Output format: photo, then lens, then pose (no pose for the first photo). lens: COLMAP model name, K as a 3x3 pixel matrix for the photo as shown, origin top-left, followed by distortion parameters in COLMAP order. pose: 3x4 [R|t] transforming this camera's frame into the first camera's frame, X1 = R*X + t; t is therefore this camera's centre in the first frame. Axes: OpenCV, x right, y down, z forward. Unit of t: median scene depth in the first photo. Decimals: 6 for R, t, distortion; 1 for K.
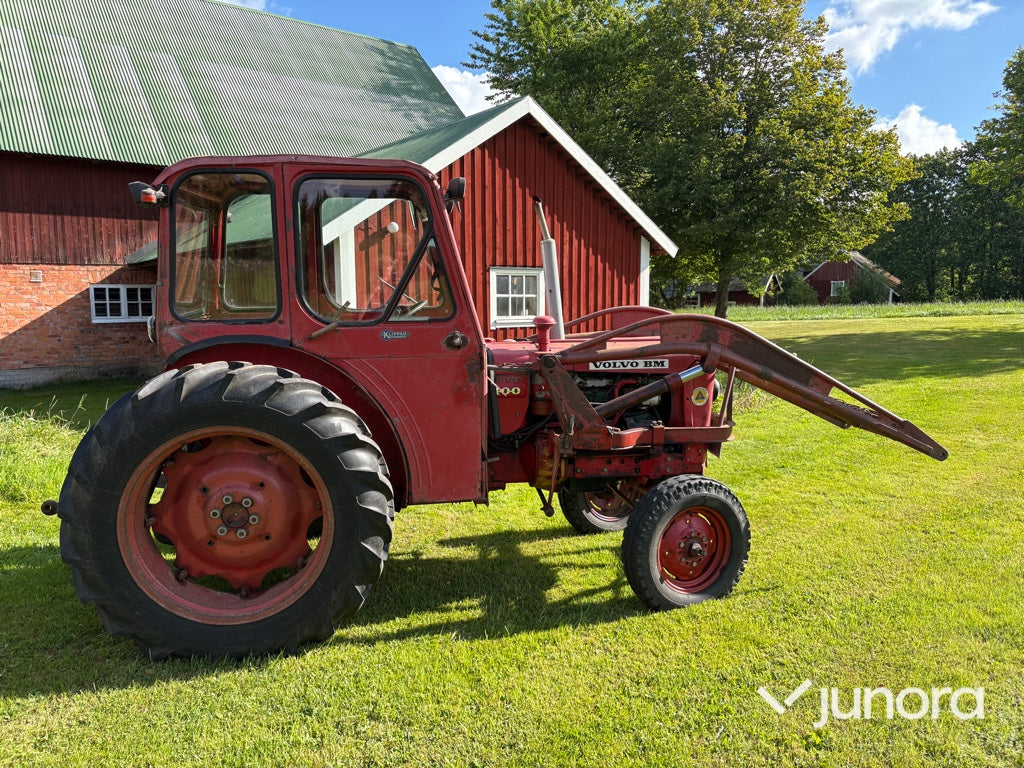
lens RADIAL K [[770.8, 0, 511.0], [0, 770.8, 384.8], [0, 0, 1]] dist [0.035721, -0.027761]
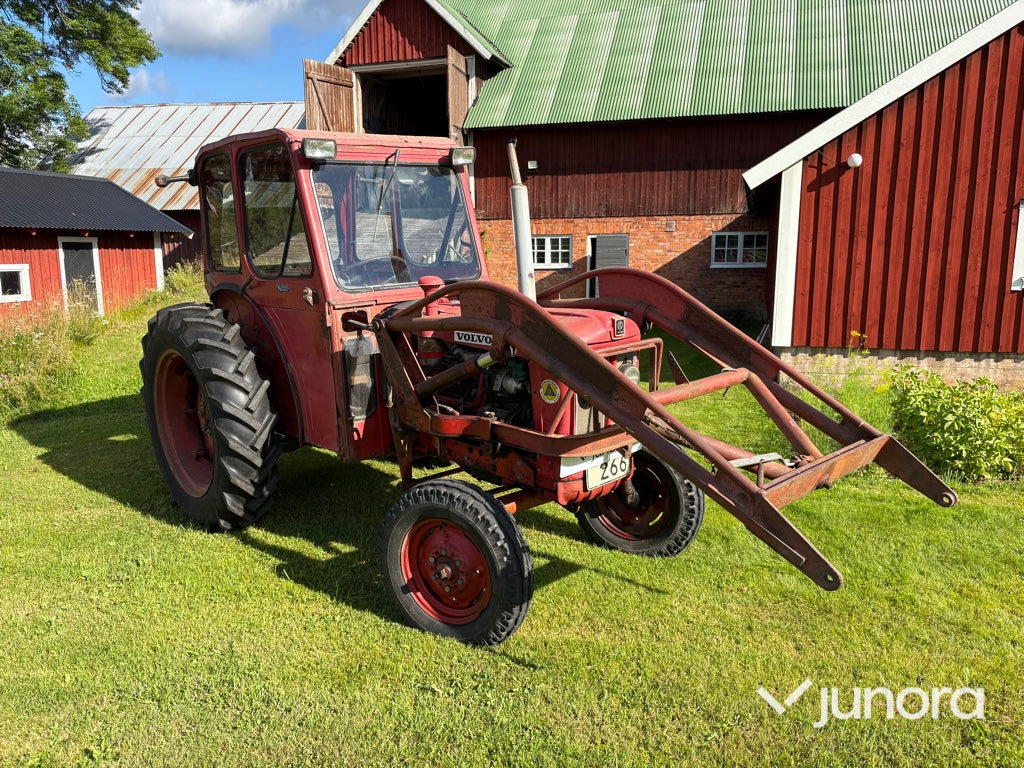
lens RADIAL K [[770.8, 0, 511.0], [0, 770.8, 384.8], [0, 0, 1]] dist [0.035721, -0.027761]
pose [[0.569029, 0.148651, -0.808770, 0.836941], [-0.090100, 0.988874, 0.118363, -0.077689], [0.817367, 0.005518, 0.576091, 0.541346]]
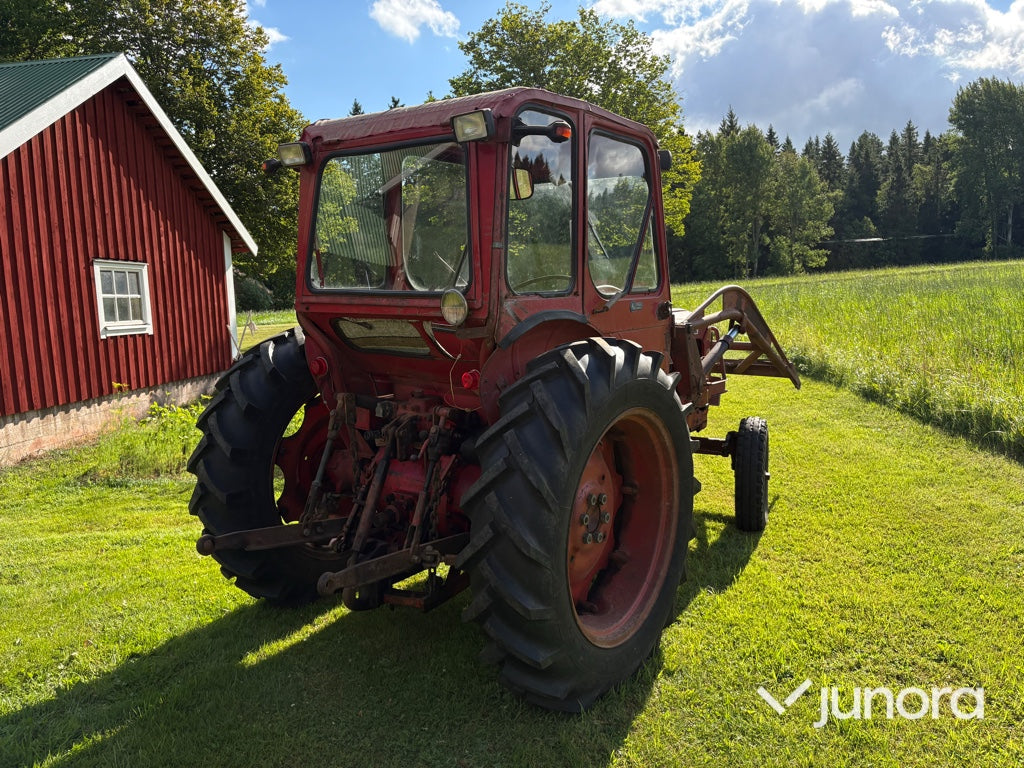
lens RADIAL K [[771.8, 0, 514.0], [0, 771.8, 389.7], [0, 0, 1]] dist [0.025524, -0.004984]
pose [[0.692019, -0.102250, 0.714601, -0.838111], [0.107309, 0.993490, 0.038238, -0.012180], [-0.713859, 0.050222, 0.698486, 0.378780]]
